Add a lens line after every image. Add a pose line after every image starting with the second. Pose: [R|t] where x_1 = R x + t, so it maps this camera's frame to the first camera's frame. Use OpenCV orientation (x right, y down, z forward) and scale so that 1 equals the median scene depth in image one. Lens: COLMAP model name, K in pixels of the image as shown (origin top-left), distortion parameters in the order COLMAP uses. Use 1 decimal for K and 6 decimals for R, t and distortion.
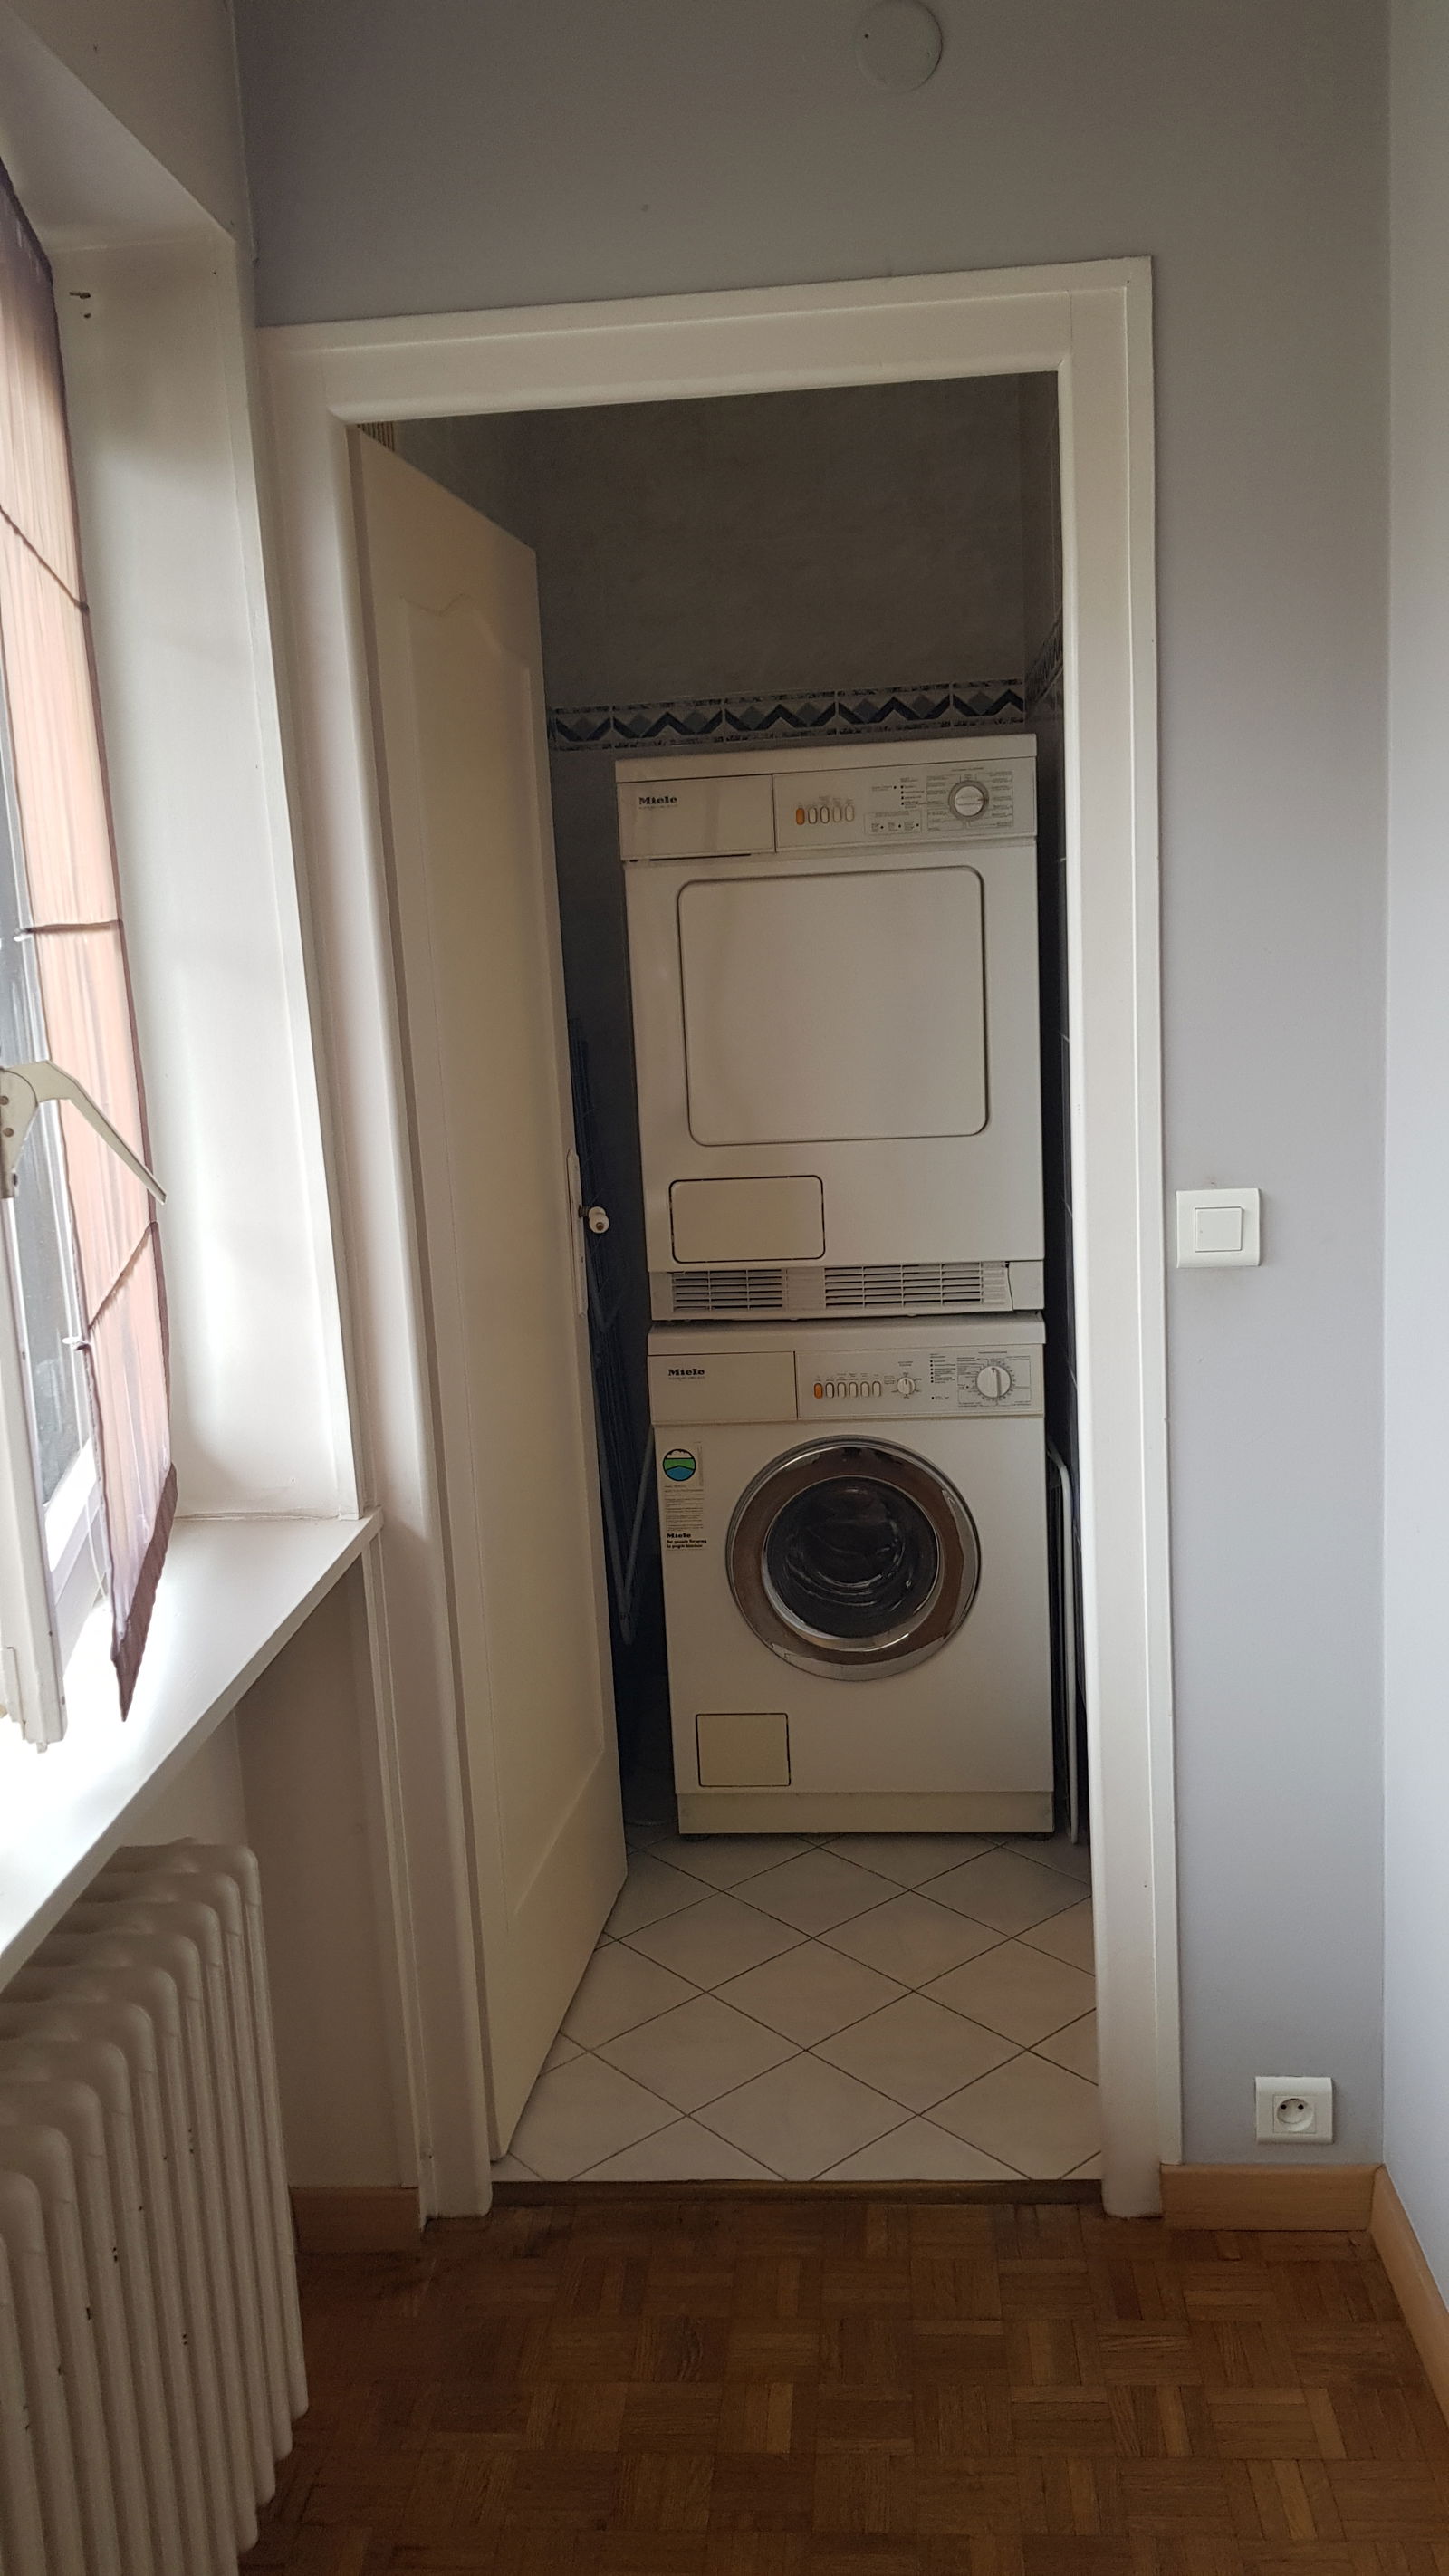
lens RADIAL K [[1998.2, 0, 724.5], [0, 1998.2, 1288.0], [0, 0, 1]] dist [0.110666, -0.201285]
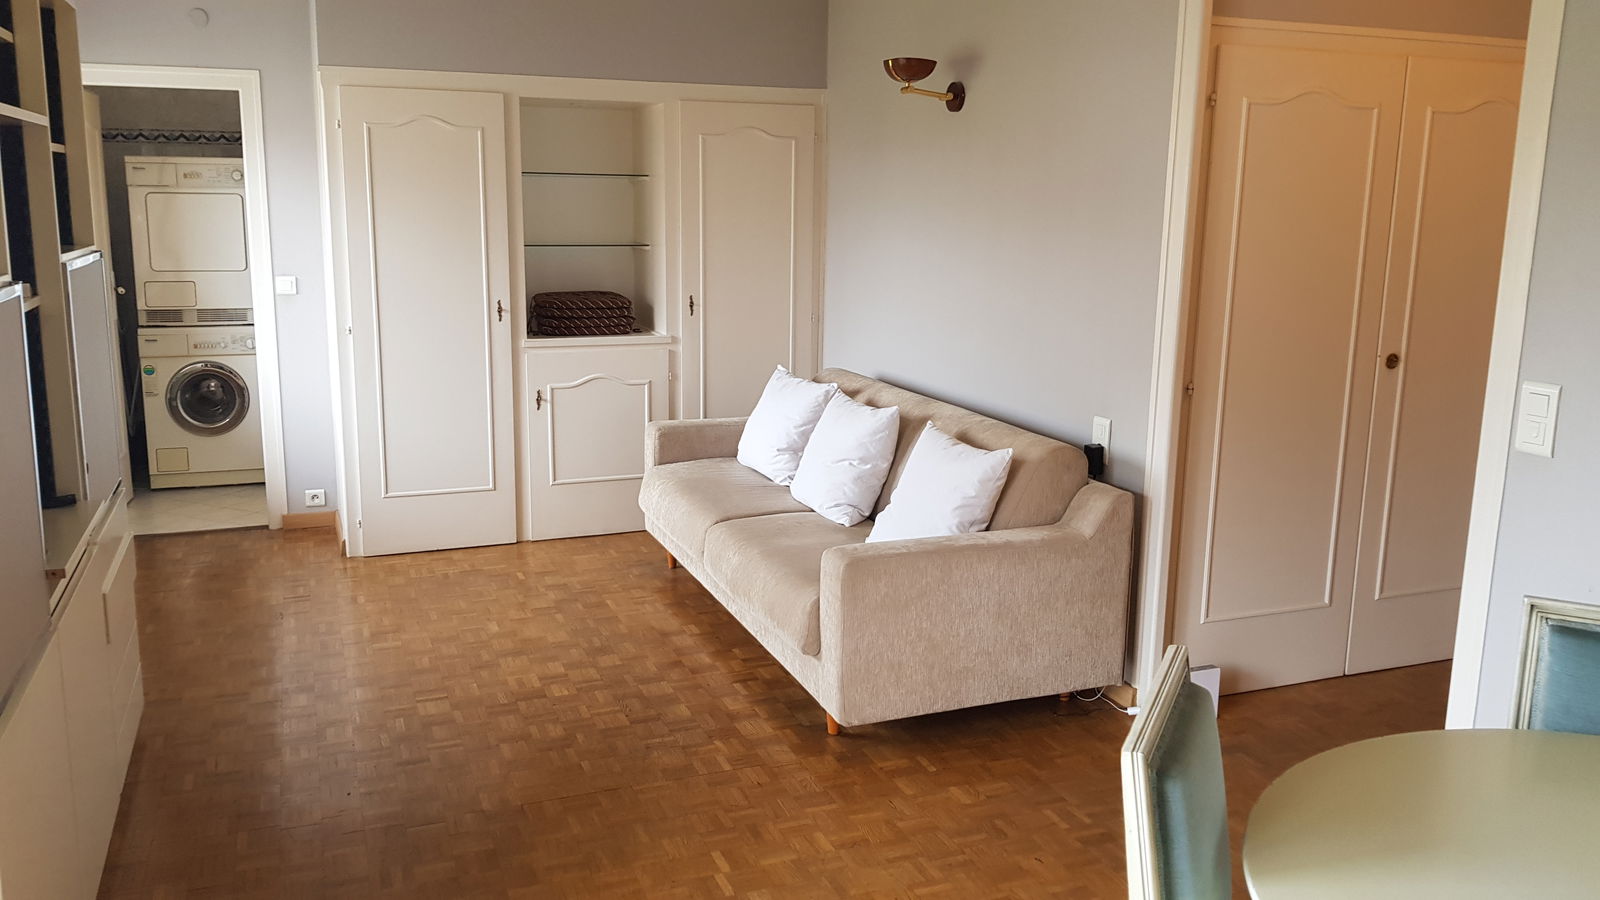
lens RADIAL K [[1241.2, 0, 776.0], [0, 1241.2, 445.5], [0, 0, 1]] dist [0.110666, -0.201285]
pose [[0.904760, -0.015112, 0.425653, 0.026628], [0.010809, 0.999863, 0.012523, 0.201577], [-0.425784, -0.006730, 0.904800, -1.325340]]
